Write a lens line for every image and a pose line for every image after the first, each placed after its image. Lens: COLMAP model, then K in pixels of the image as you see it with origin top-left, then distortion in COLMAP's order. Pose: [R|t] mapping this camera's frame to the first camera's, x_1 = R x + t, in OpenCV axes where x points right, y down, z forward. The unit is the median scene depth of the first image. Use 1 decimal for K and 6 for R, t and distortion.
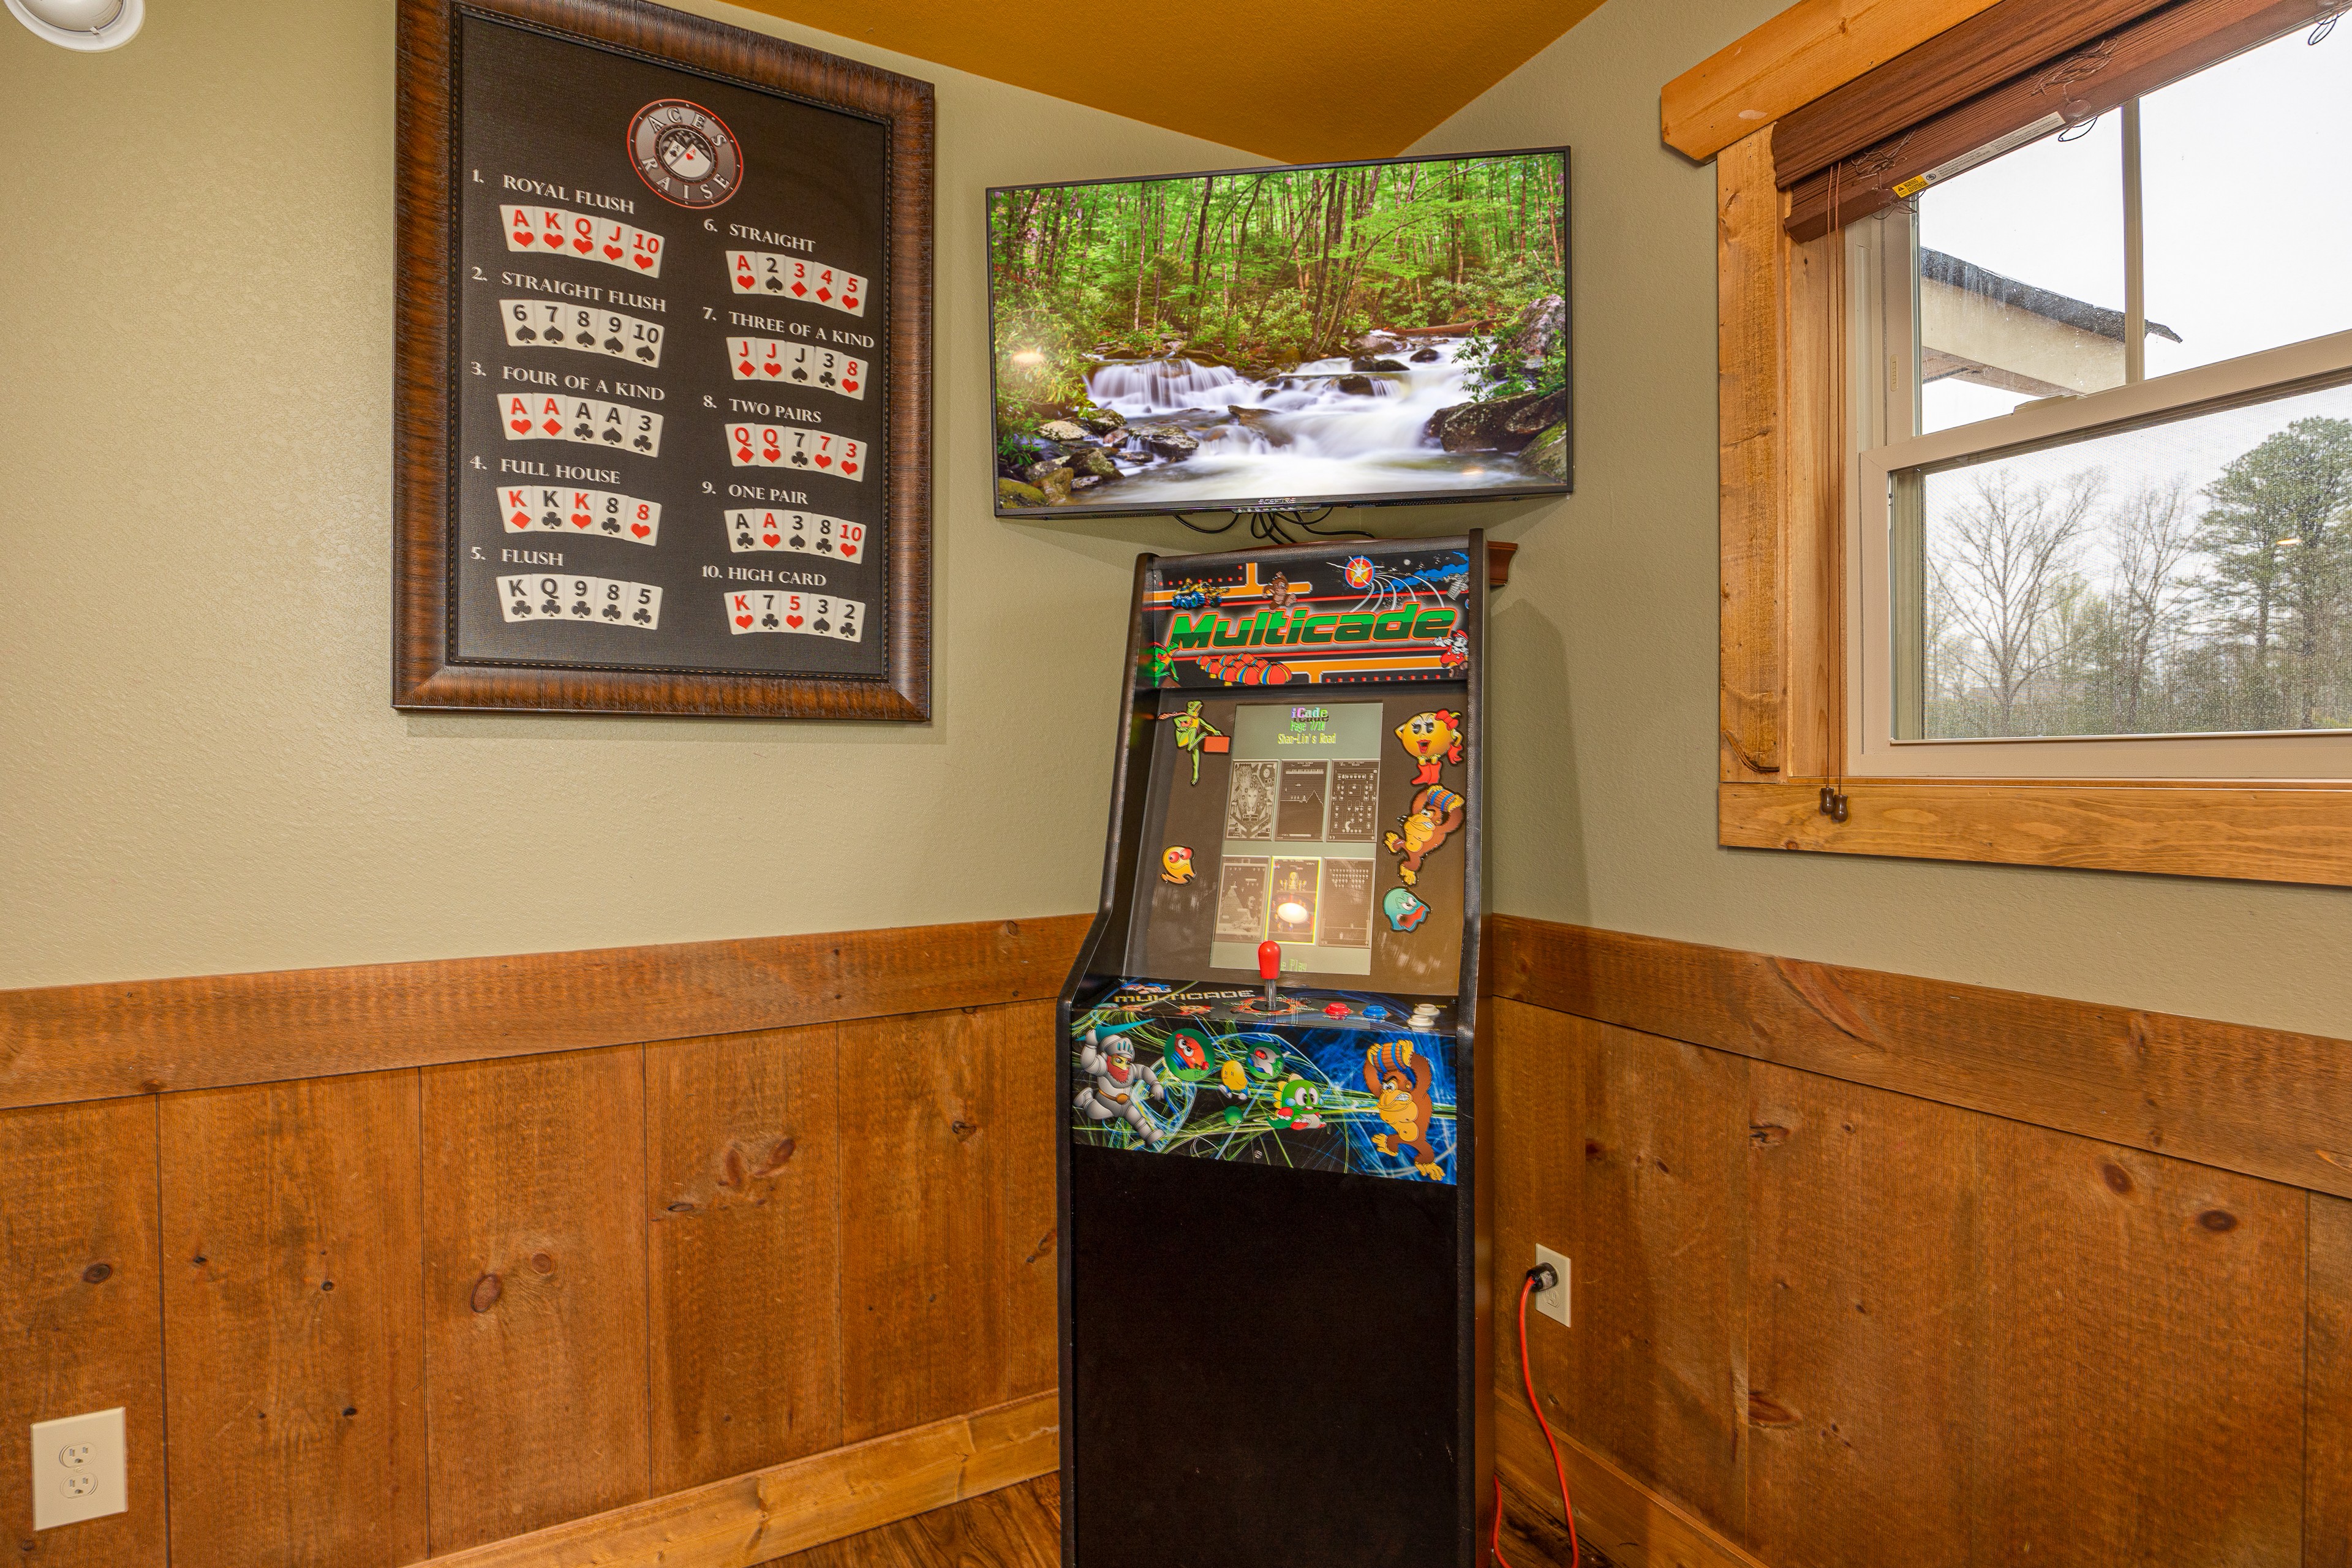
lens RADIAL K [[1115.7, 0, 1155.1], [0, 1115.7, 766.8], [0, 0, 1]] dist [-0.015576, 0.001364]
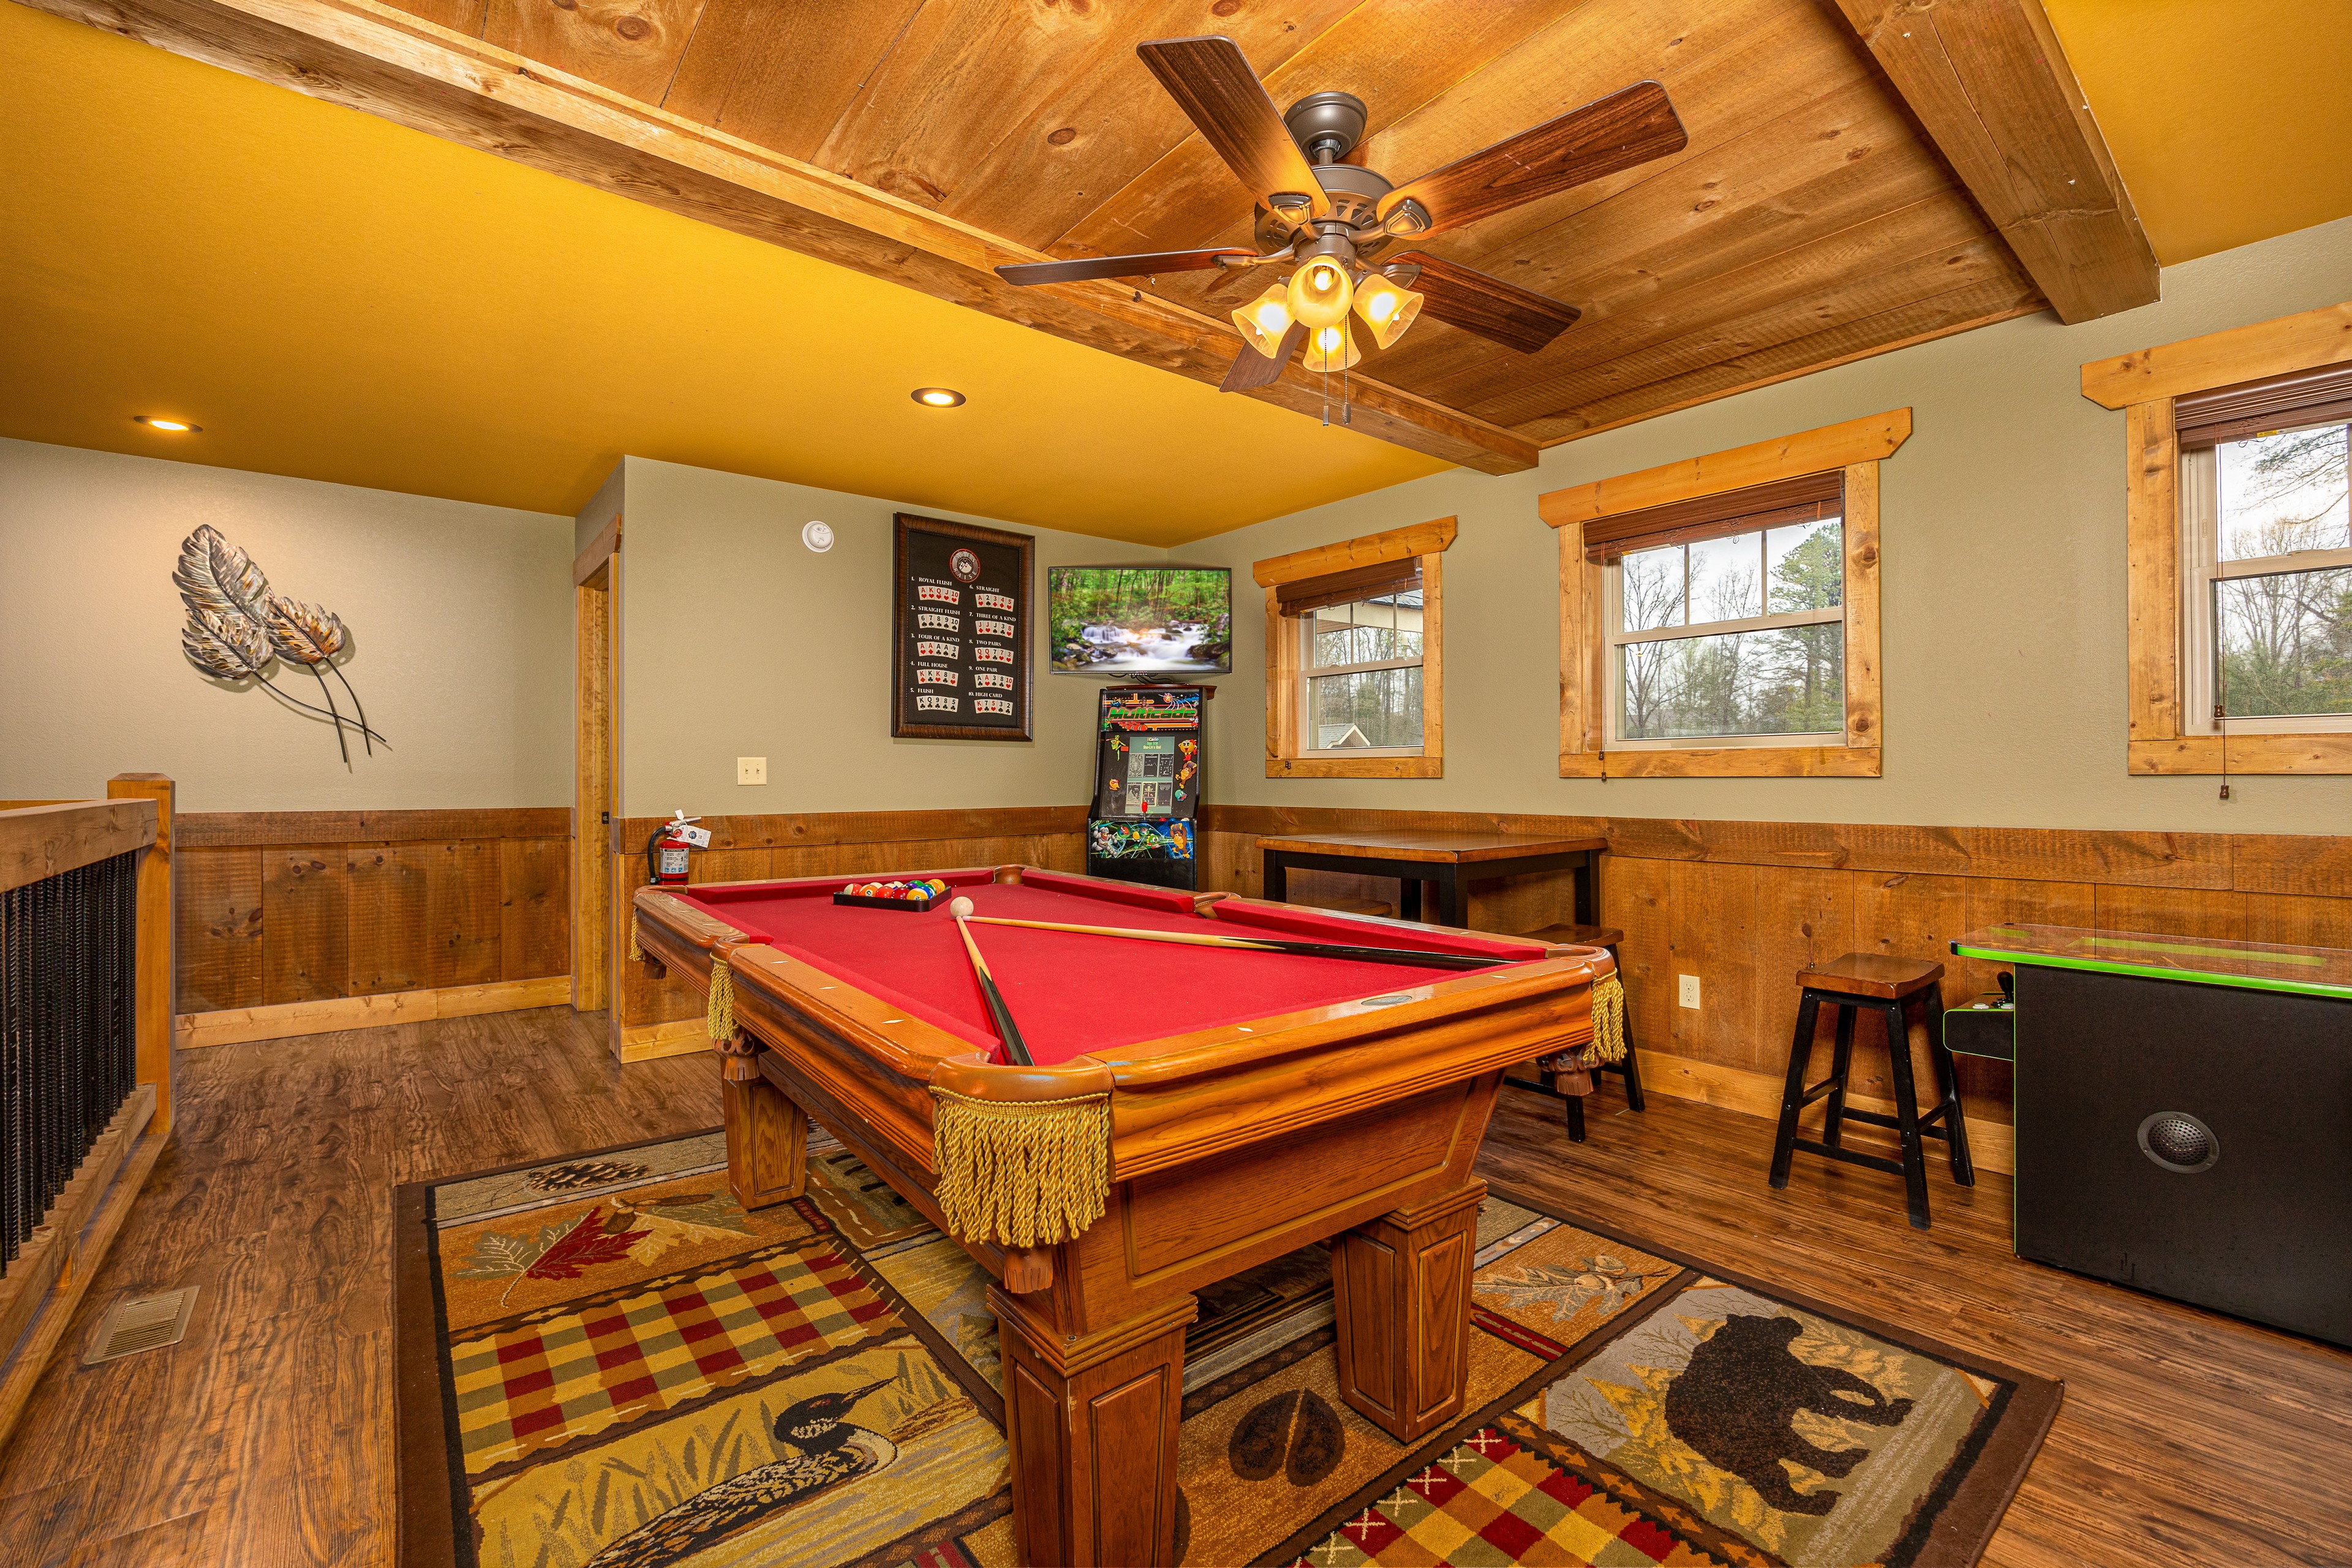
lens RADIAL K [[1001.1, 0, 1173.7], [0, 1001.1, 782.3], [0, 0, 1]] dist [0.001226, -0.000459]
pose [[0.979538, 0.001107, 0.201255, -0.393231], [-0.002246, 0.999983, 0.005430, 0.062054], [-0.201245, -0.005771, 0.979524, -1.895834]]
